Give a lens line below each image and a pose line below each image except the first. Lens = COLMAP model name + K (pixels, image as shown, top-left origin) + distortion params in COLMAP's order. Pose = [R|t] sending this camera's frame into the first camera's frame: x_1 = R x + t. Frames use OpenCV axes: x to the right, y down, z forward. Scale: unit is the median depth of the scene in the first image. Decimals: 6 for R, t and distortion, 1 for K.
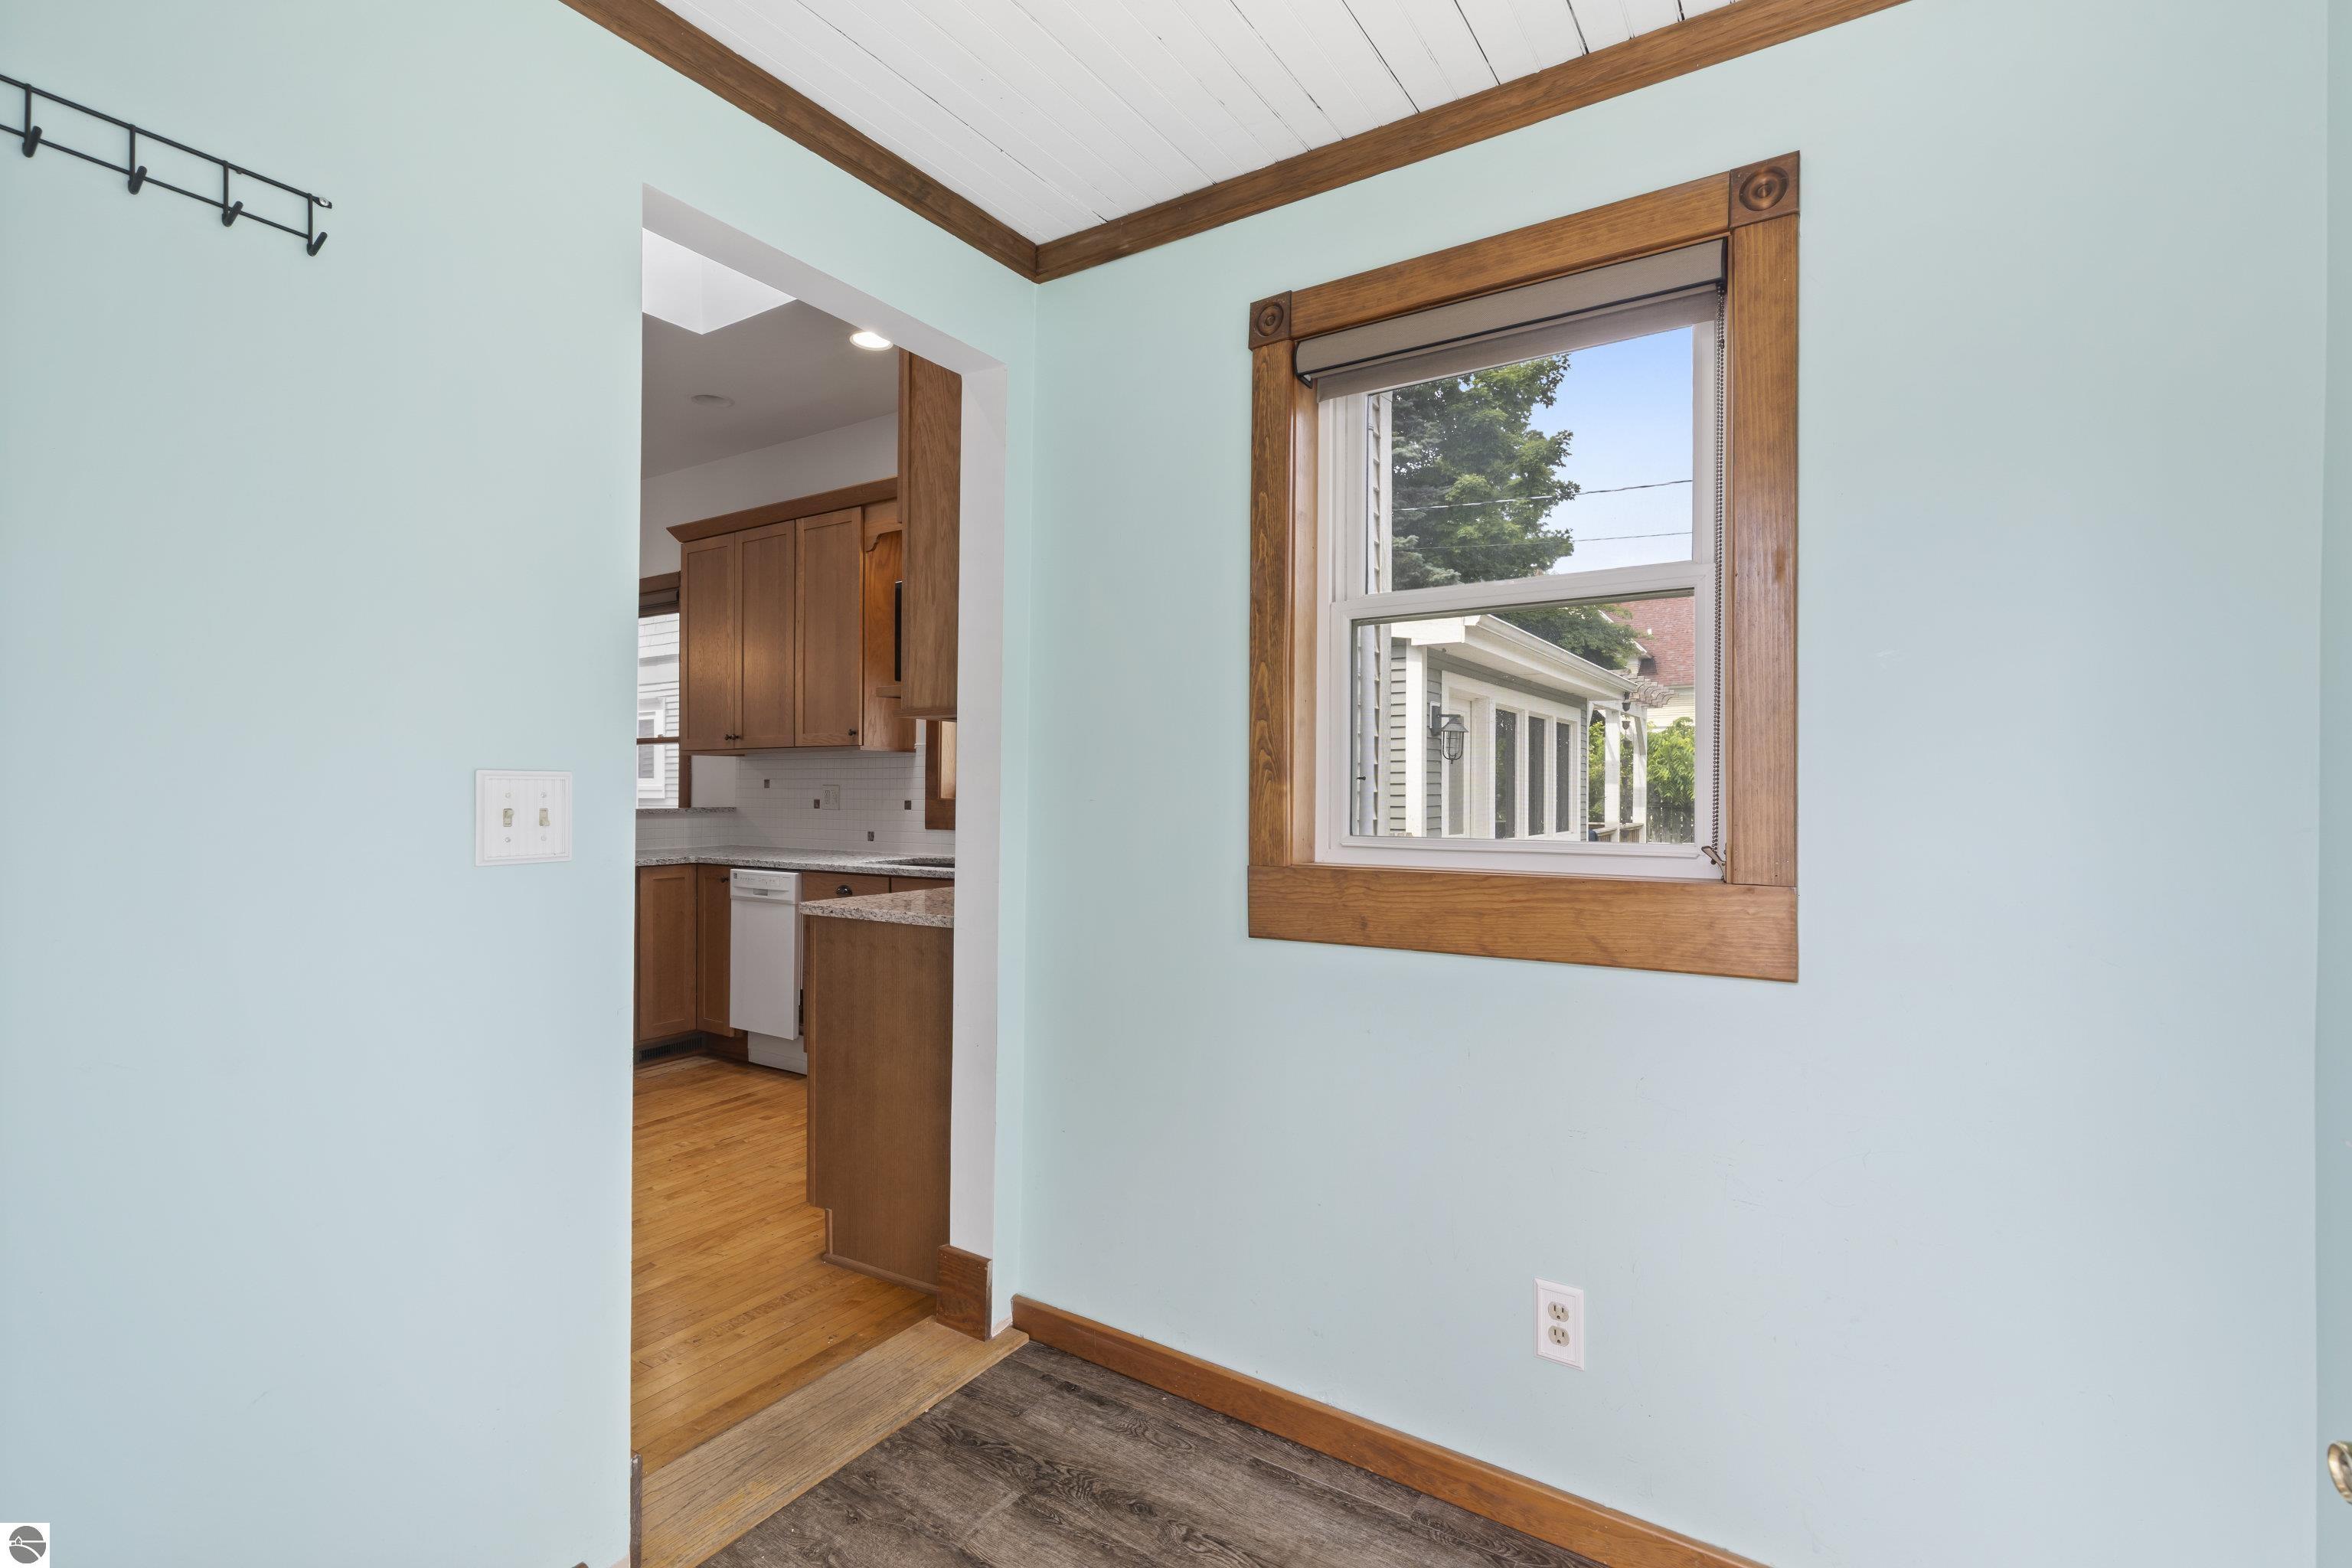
lens RADIAL K [[1058.8, 0, 1197.5], [0, 1058.8, 796.0], [0, 0, 1]] dist [0.009091, -0.000951]
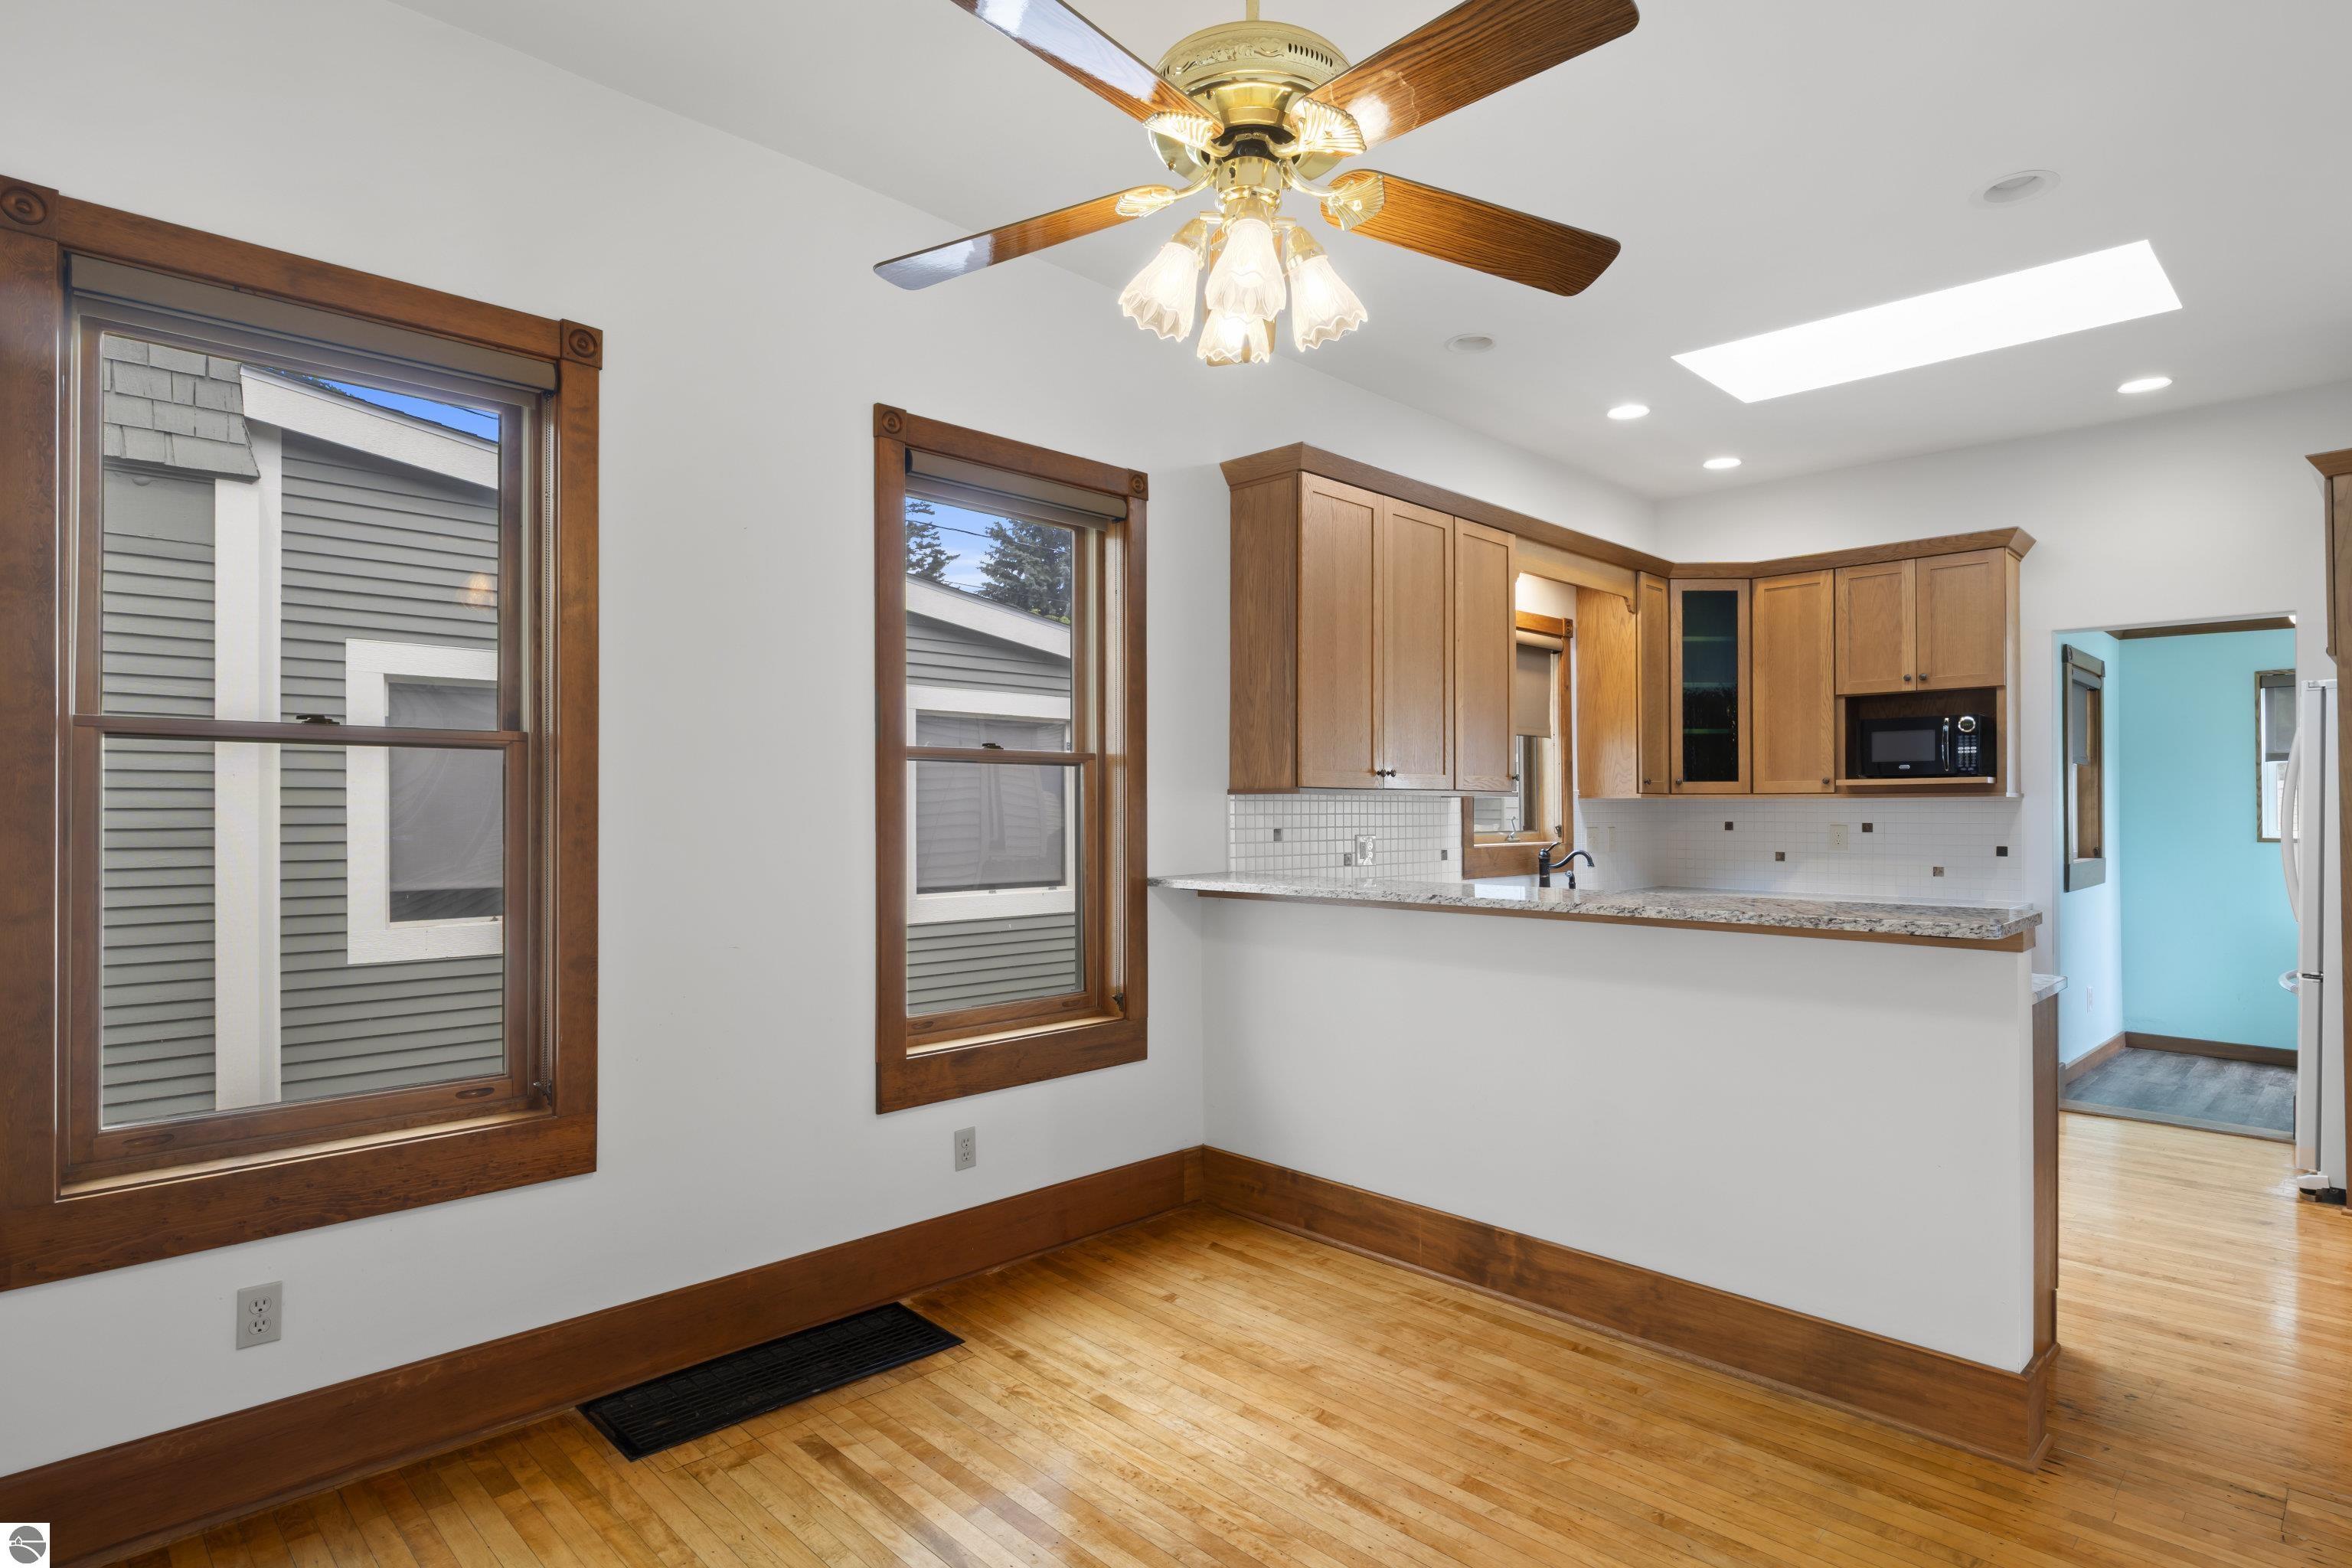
lens RADIAL K [[1243.3, 0, 1207.8], [0, 1243.3, 799.7], [0, 0, 1]] dist [0.011034, -0.000840]
pose [[0.208231, 0.005232, 0.978066, -1.413451], [0.007361, 0.999949, -0.006916, -0.034523], [-0.978052, 0.008640, 0.208182, 1.018863]]
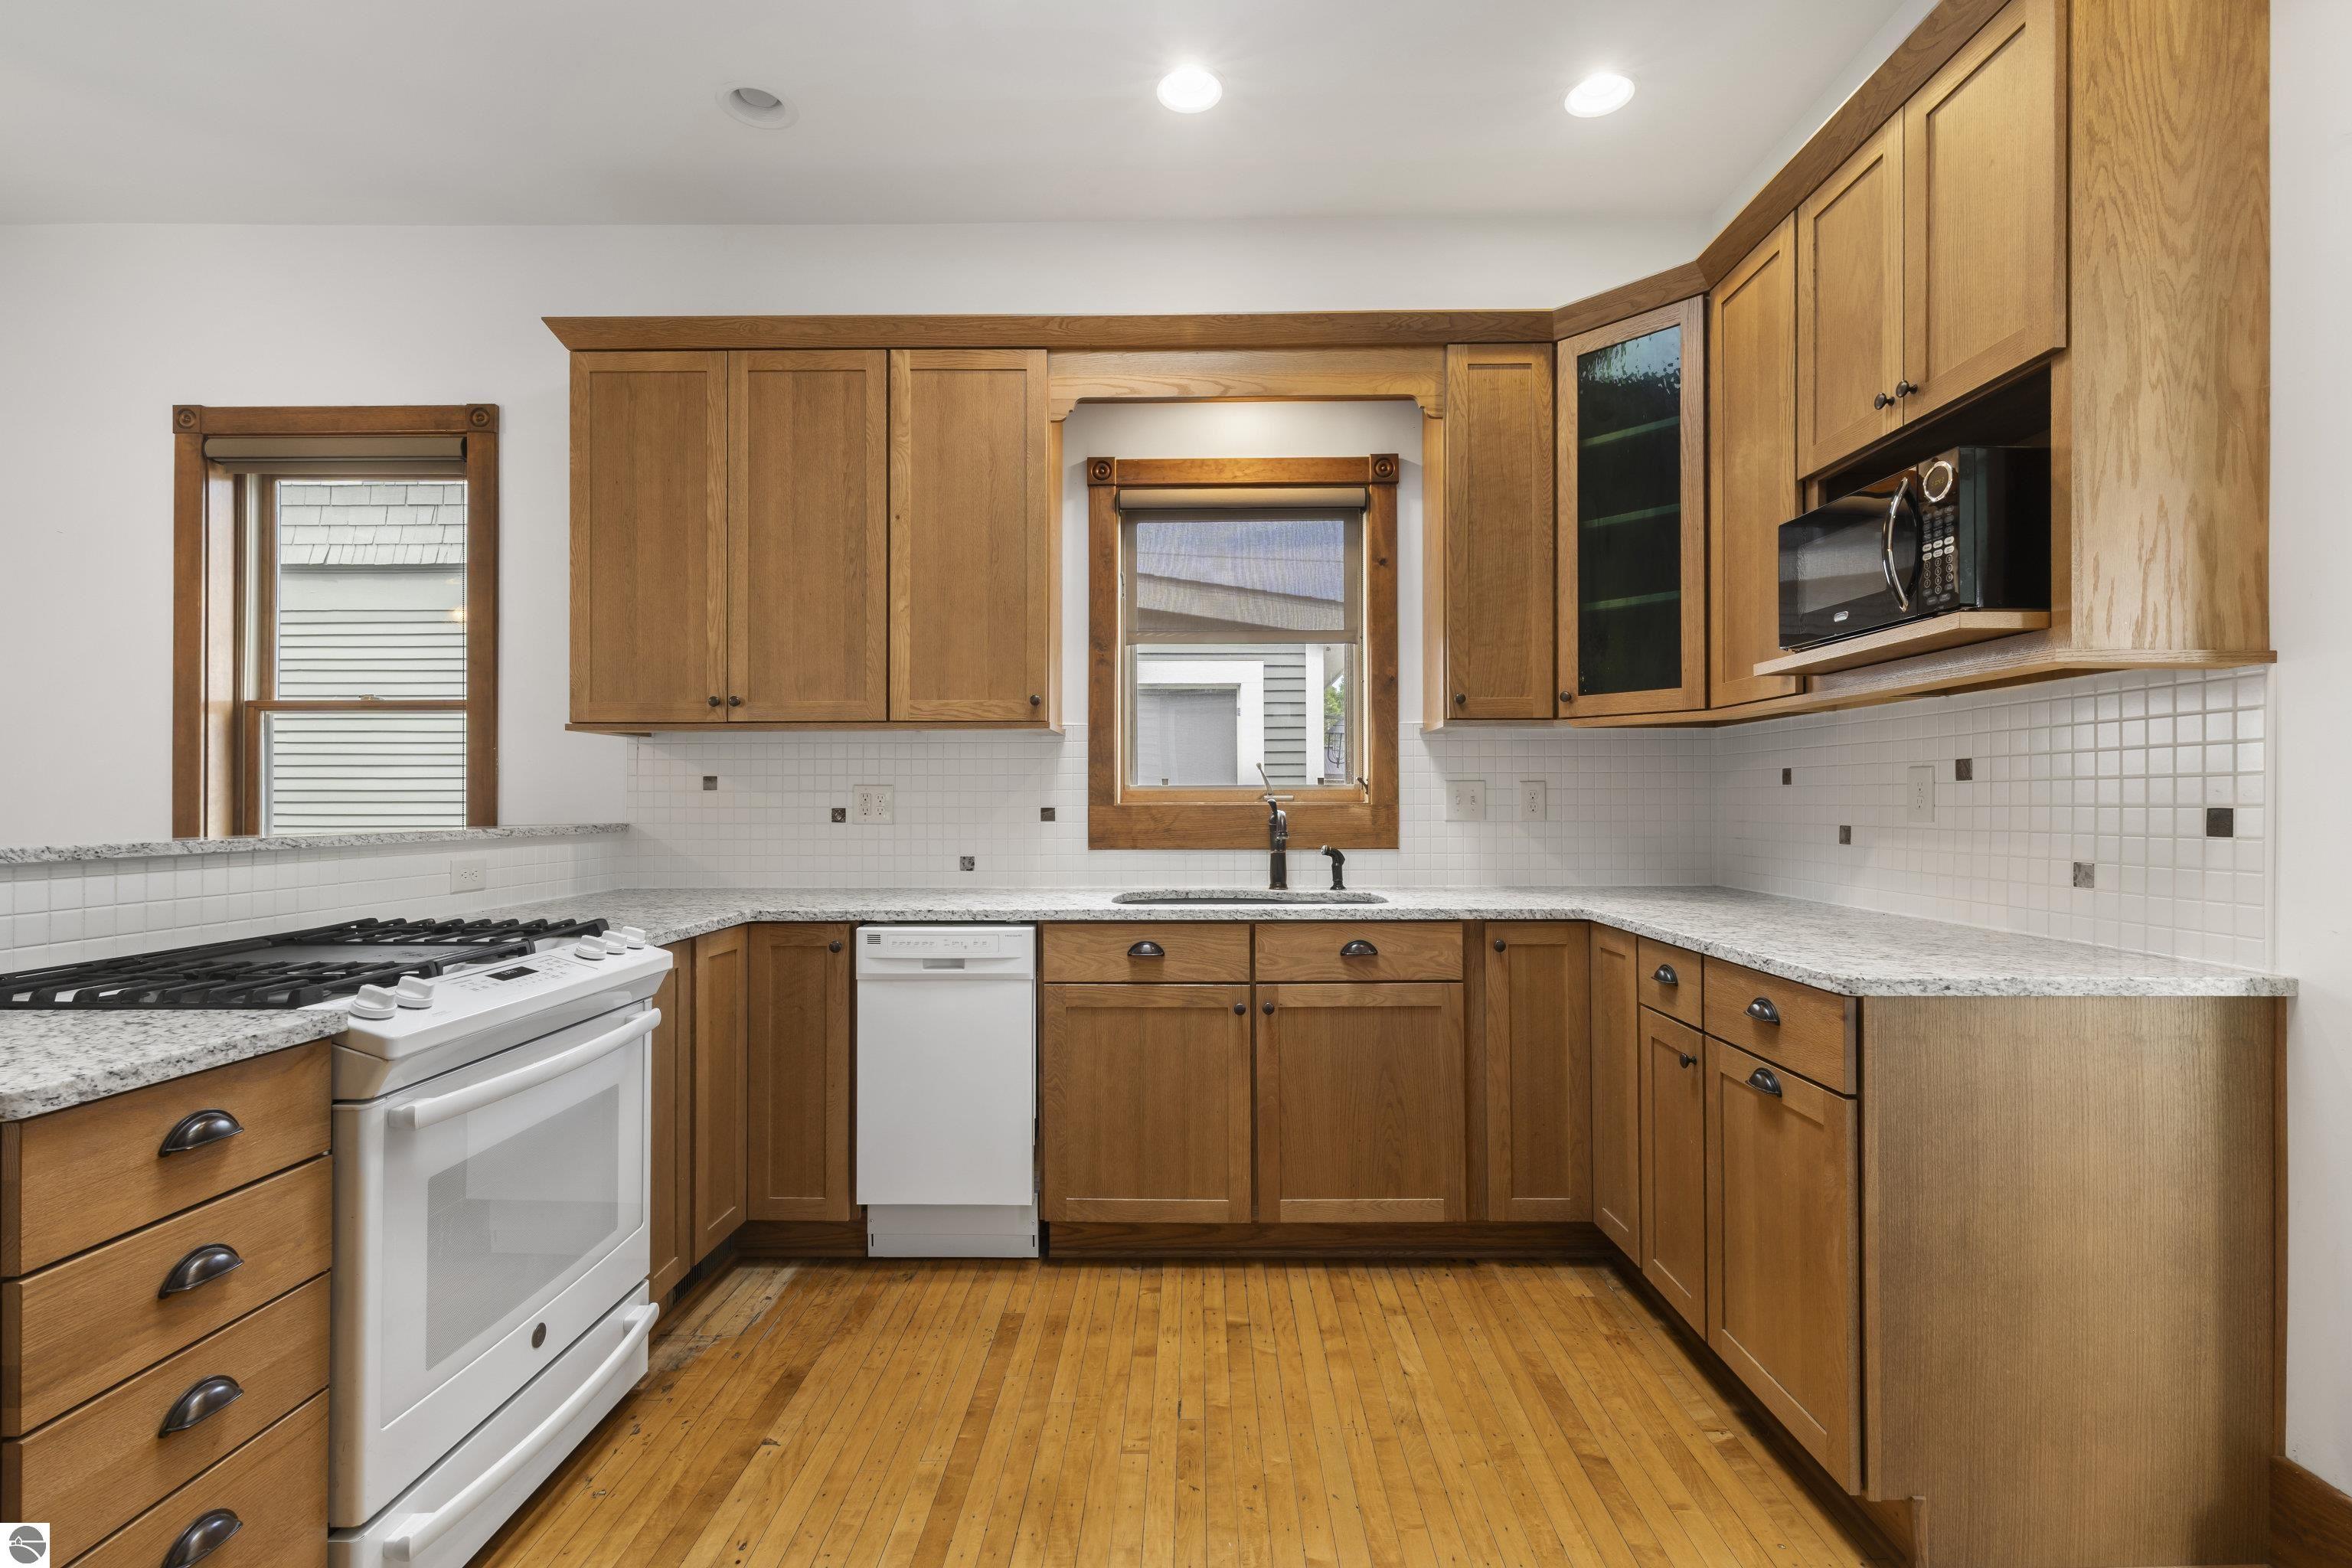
lens RADIAL K [[1058.8, 0, 1186.9], [0, 1058.8, 795.3], [0, 0, 1]] dist [0.009091, -0.000951]
pose [[0.851286, -0.001323, 0.524700, -0.571679], [0.007590, 0.999923, -0.009793, 0.003711], [-0.524647, 0.012319, 0.851231, 0.404155]]
